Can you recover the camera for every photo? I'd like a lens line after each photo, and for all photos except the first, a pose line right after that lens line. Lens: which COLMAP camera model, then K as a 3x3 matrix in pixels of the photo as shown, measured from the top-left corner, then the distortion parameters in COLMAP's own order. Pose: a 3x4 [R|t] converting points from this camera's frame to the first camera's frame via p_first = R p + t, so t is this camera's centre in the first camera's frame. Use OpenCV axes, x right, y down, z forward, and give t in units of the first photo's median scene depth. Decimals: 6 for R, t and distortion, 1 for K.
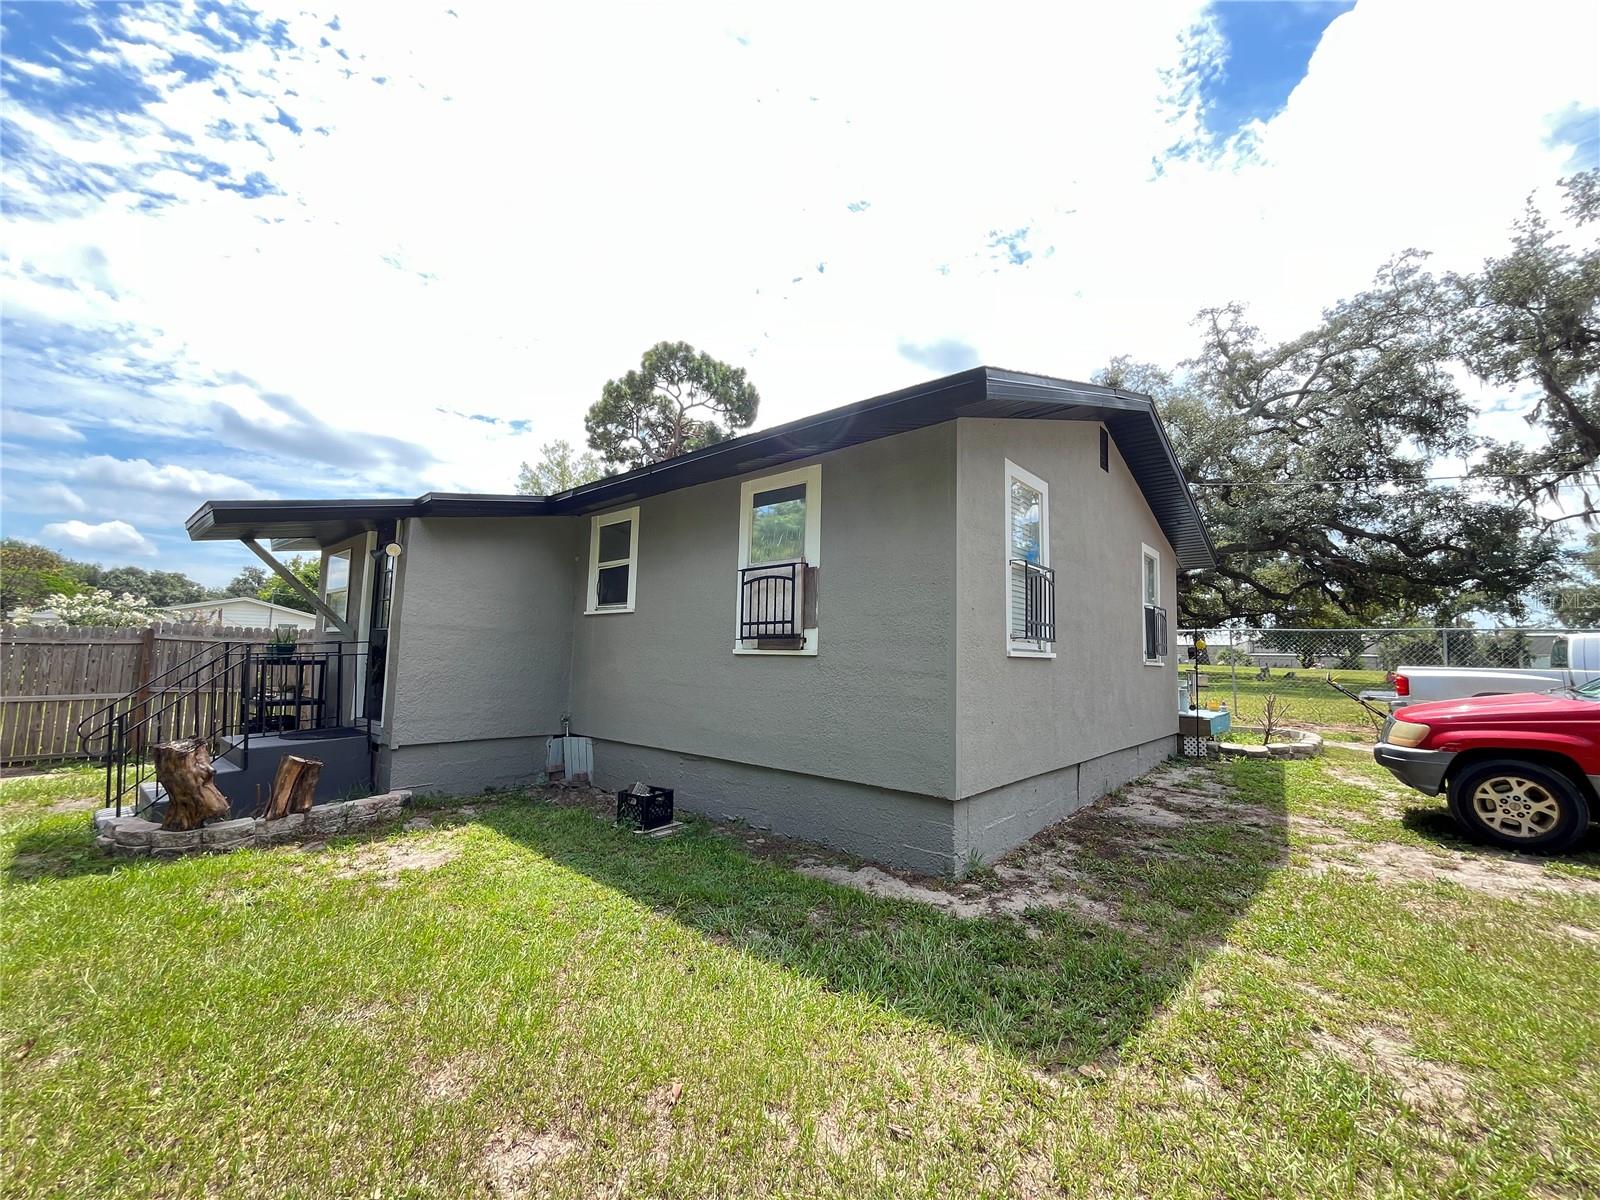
lens RADIAL K [[649.2, 0, 806.7], [0, 649.2, 596.3], [0, 0, 1]] dist [-0.000899, -0.000816]
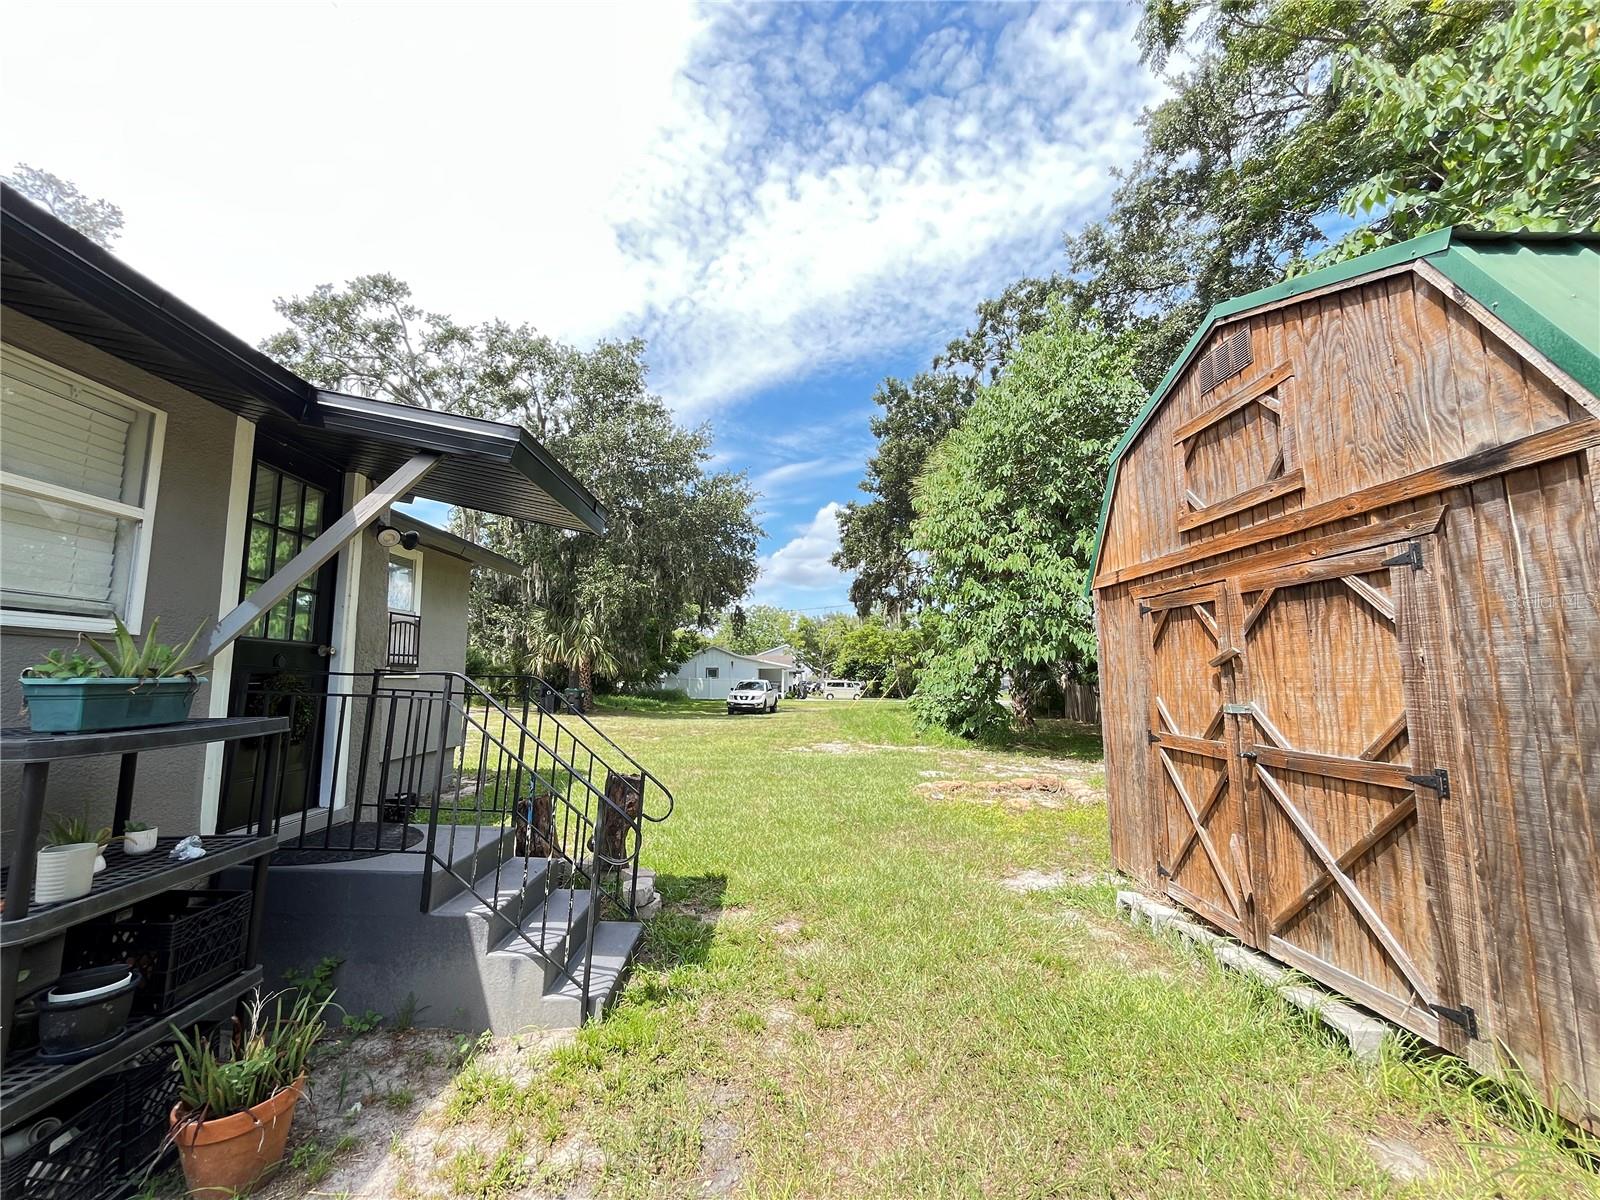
lens RADIAL K [[649.2, 0, 799.4], [0, 649.2, 604.1], [0, 0, 1]] dist [-0.000899, -0.000816]
pose [[-0.673679, 0.065883, 0.736082, -0.268697], [-0.079606, 0.983754, -0.160908, 0.014477], [-0.734724, -0.166996, -0.657489, 0.213638]]
